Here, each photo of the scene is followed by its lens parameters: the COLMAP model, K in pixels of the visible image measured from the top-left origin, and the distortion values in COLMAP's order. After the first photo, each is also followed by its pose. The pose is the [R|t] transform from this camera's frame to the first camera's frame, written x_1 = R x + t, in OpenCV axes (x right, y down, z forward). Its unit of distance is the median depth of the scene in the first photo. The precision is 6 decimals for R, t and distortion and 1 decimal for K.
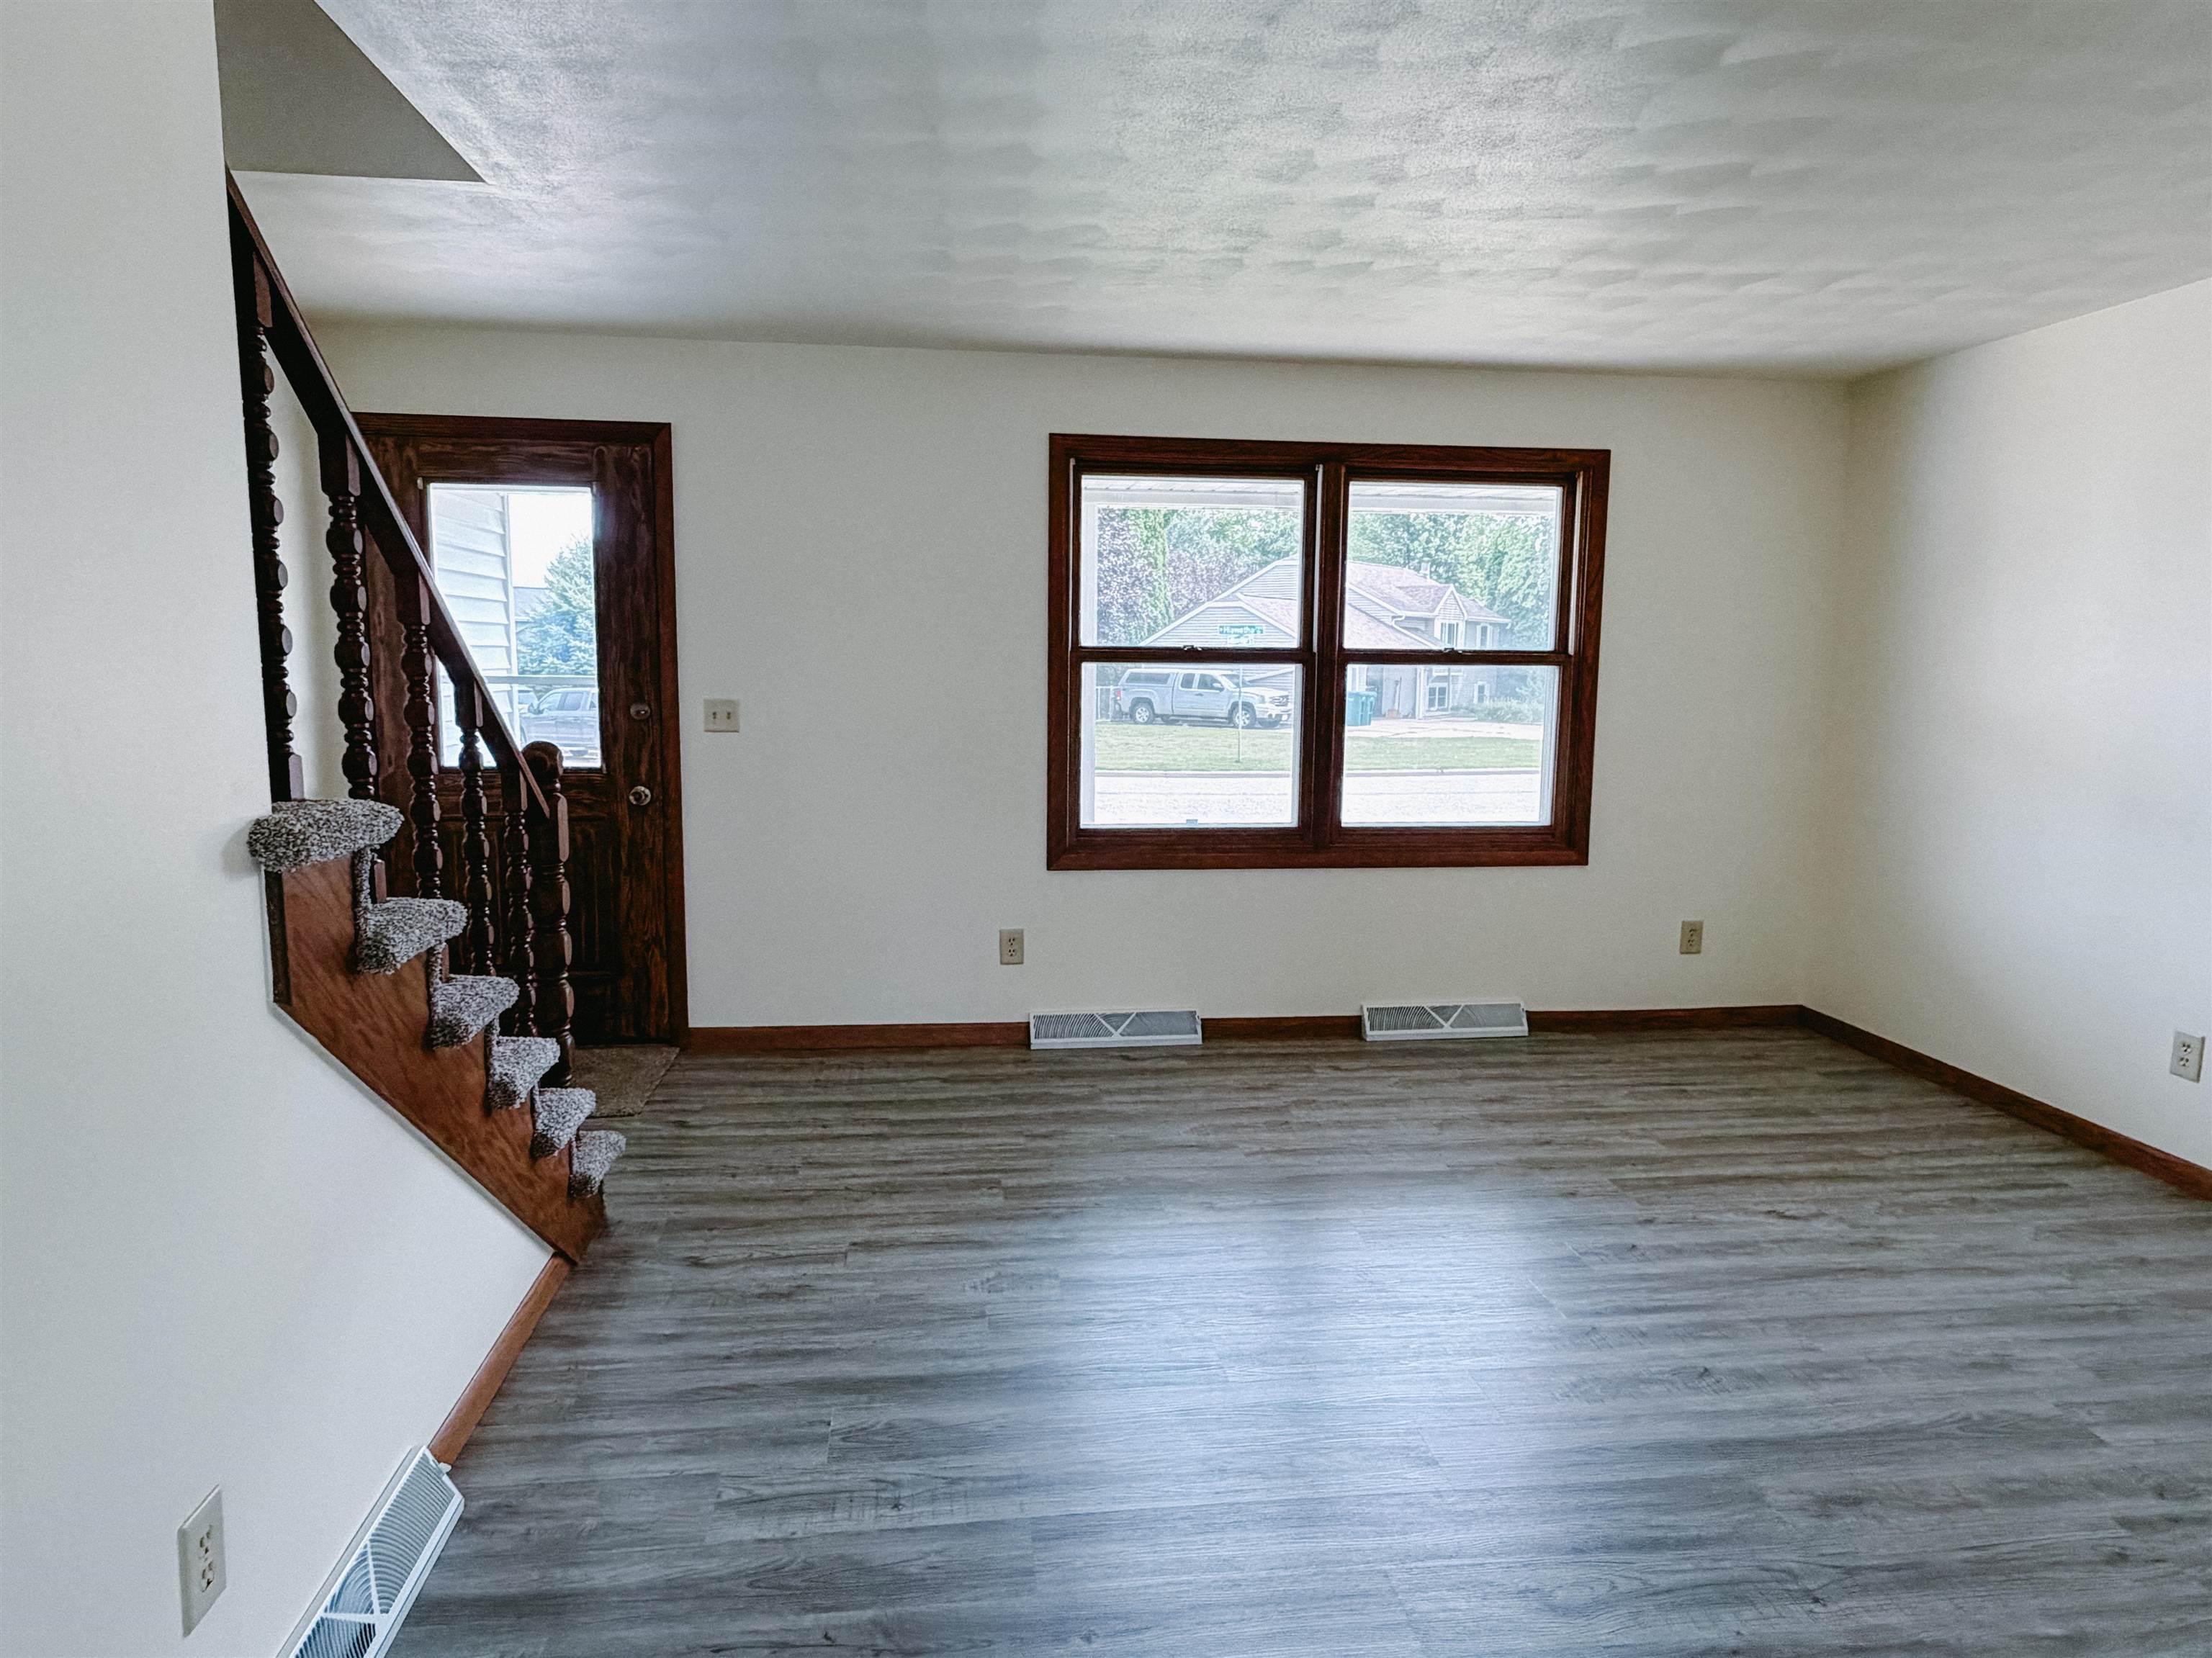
lens RADIAL K [[1285.0, 0, 1098.3], [0, 1285.0, 832.5], [0, 0, 1]] dist [-0.006804, 0.004899]
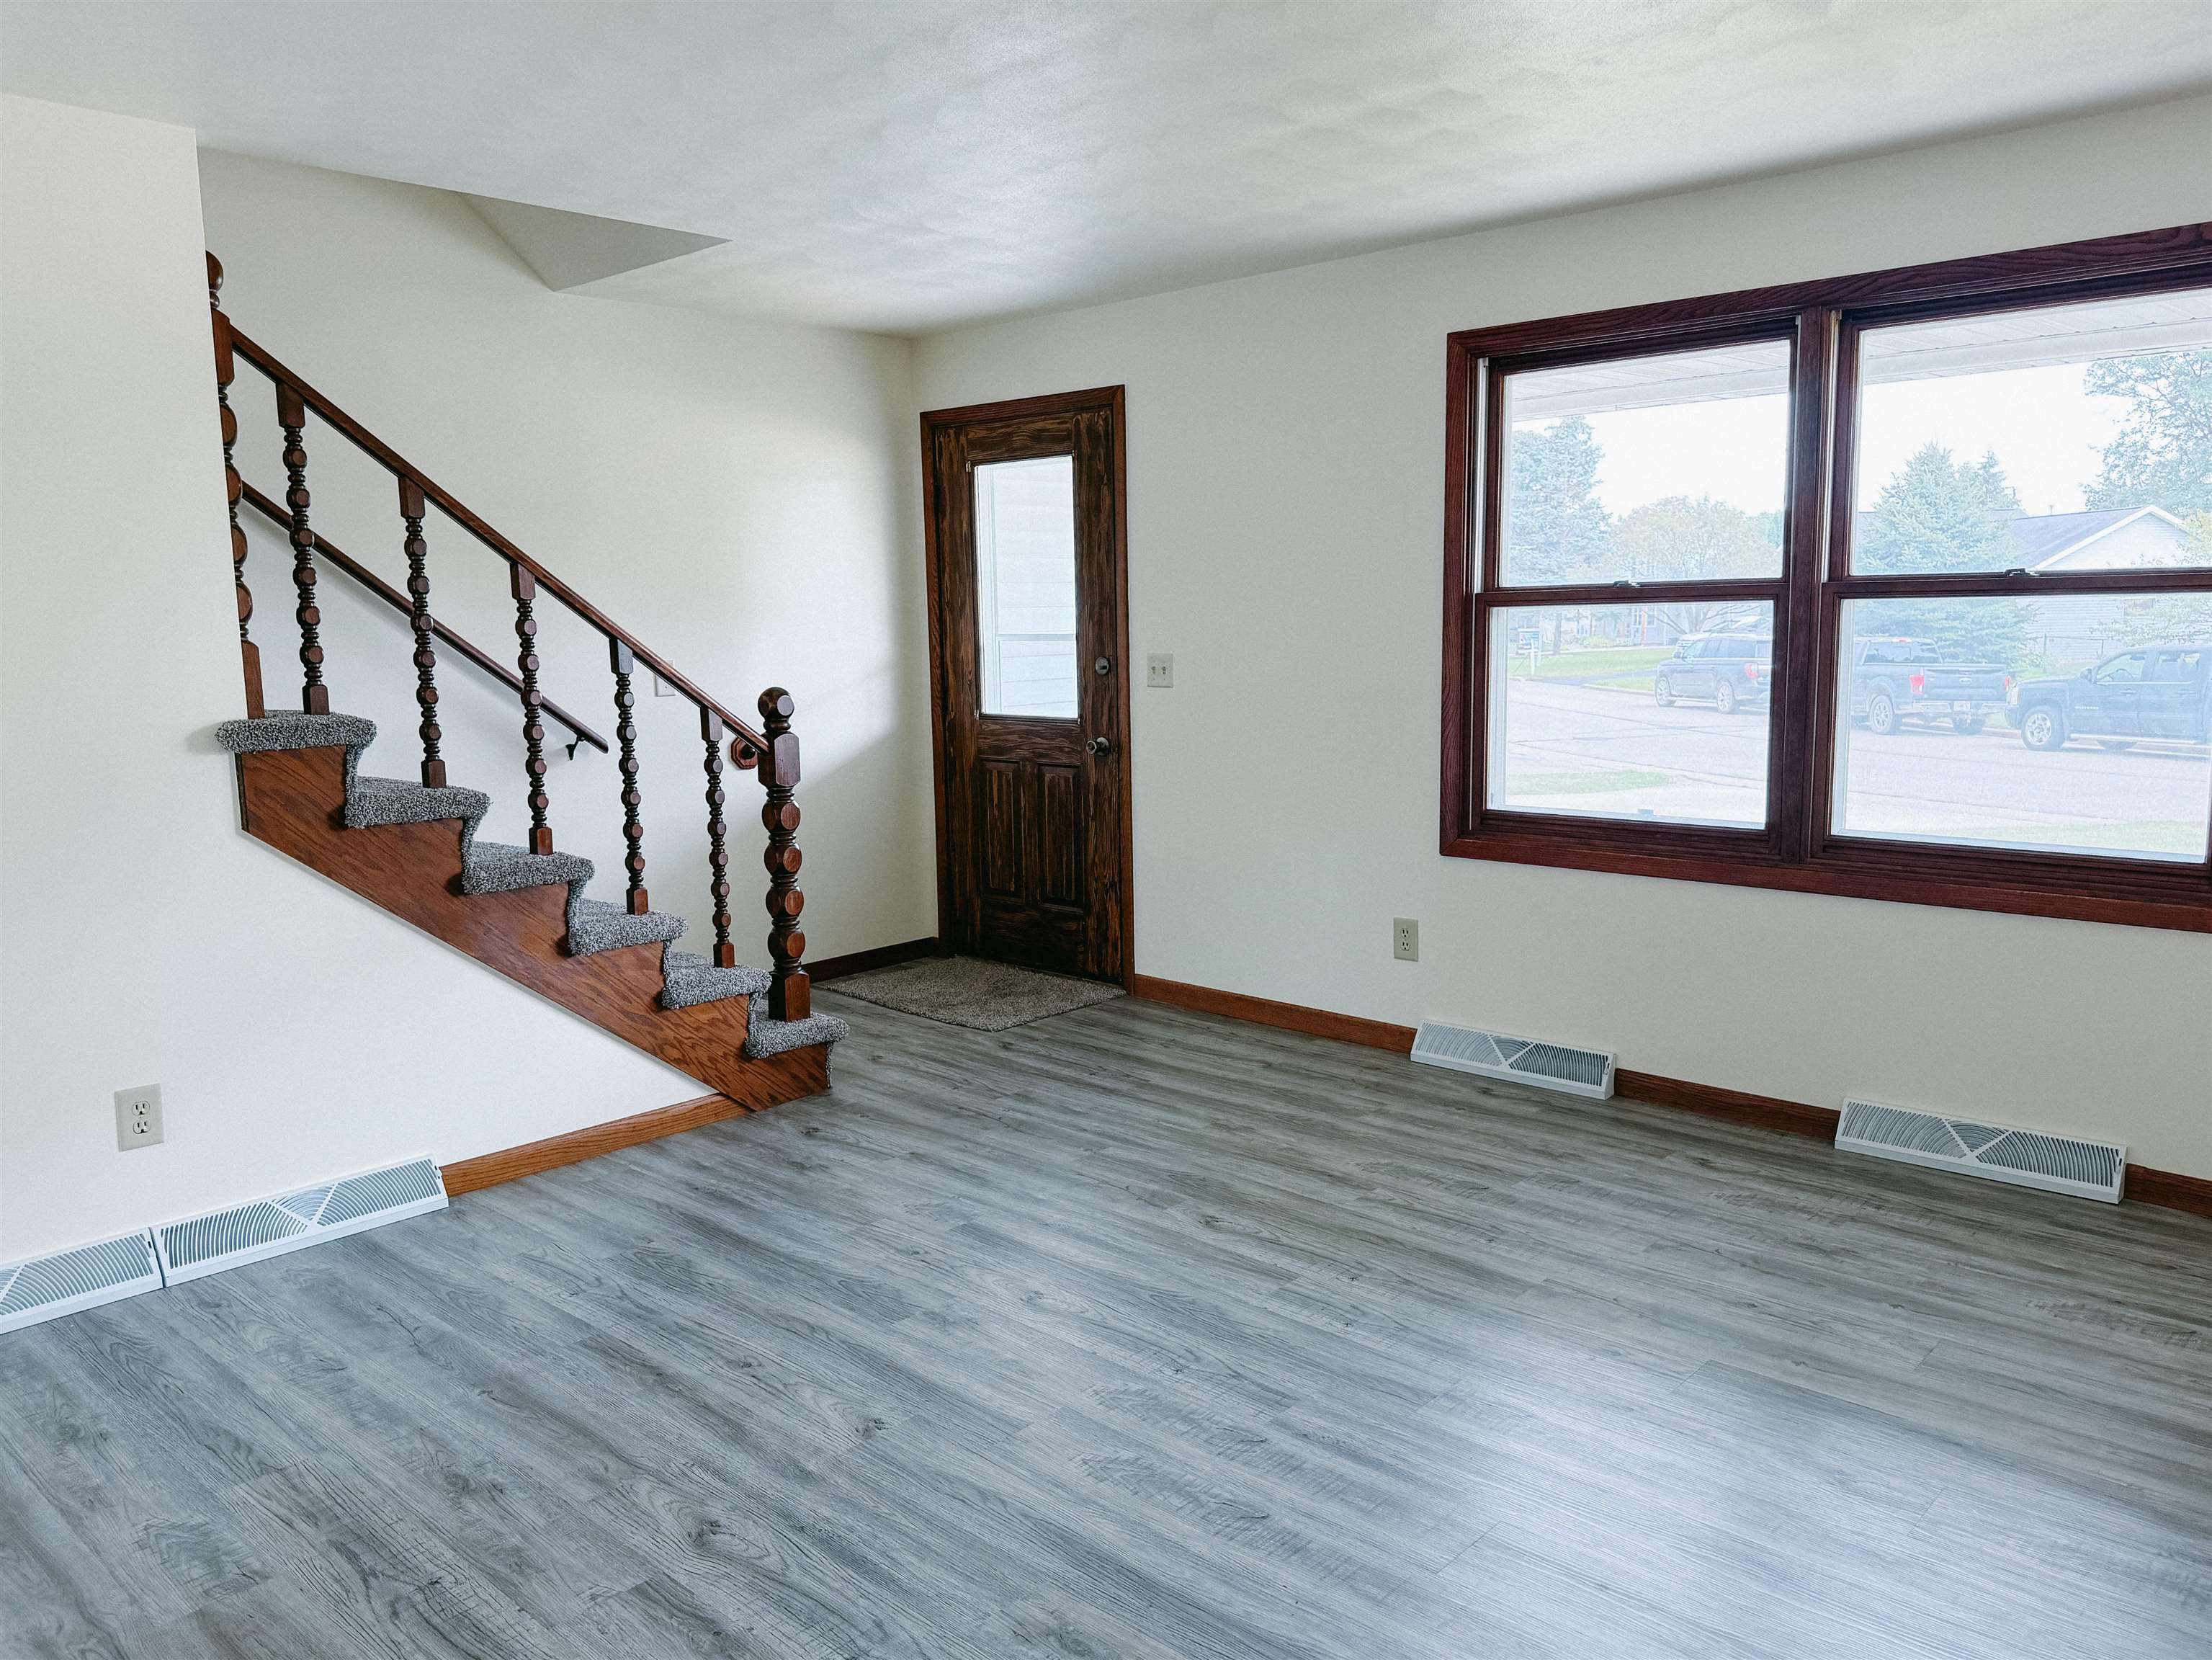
lens RADIAL K [[1566.1, 0, 1166.8], [0, 1566.1, 844.2], [0, 0, 1]] dist [0.020532, -0.026252]
pose [[0.664537, 0.088181, -0.742034, 0.661691], [-0.075300, 0.995861, 0.050910, -0.017963], [0.743451, 0.022044, 0.668426, 0.190261]]
